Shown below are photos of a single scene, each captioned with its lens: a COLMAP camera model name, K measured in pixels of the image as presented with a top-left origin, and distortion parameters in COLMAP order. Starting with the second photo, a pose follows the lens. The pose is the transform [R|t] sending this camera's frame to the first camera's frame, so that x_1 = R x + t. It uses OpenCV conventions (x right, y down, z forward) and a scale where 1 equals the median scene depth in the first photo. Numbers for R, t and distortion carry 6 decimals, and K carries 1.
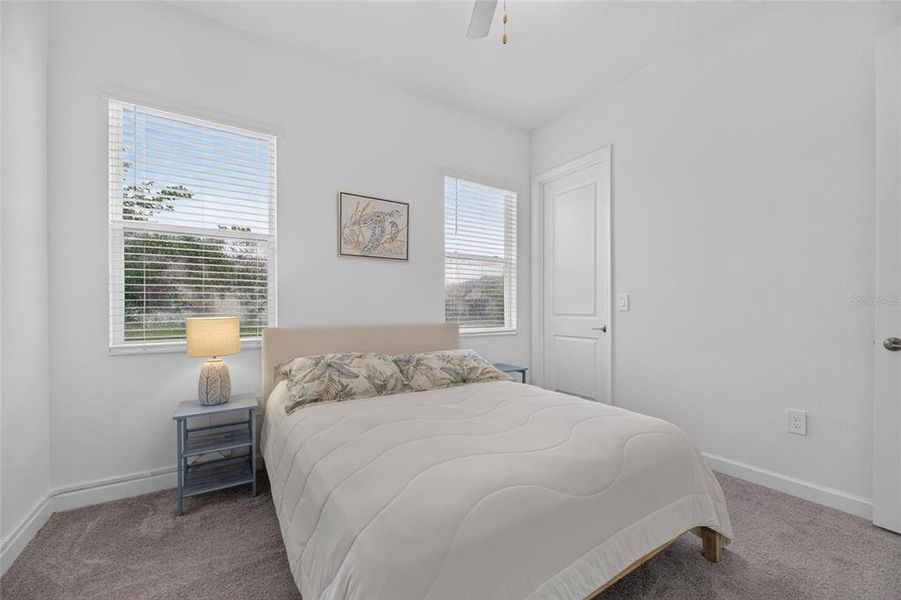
lens RADIAL K [[366.8, 0, 455.1], [0, 366.8, 305.9], [0, 0, 1]] dist [-0.003724, -0.000807]
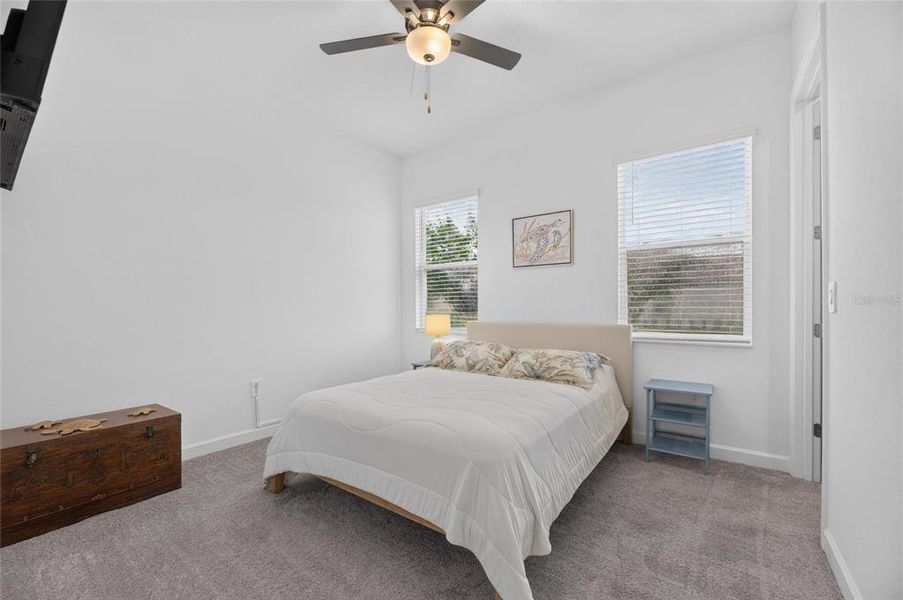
lens RADIAL K [[367.6, 0, 456.1], [0, 367.6, 305.9], [0, 0, 1]] dist [-0.003724, -0.000807]
pose [[0.354530, -0.011561, -0.934973, 0.797096], [0.006023, 0.999931, -0.010081, 0.006505], [0.935025, -0.002058, 0.354575, 0.344500]]
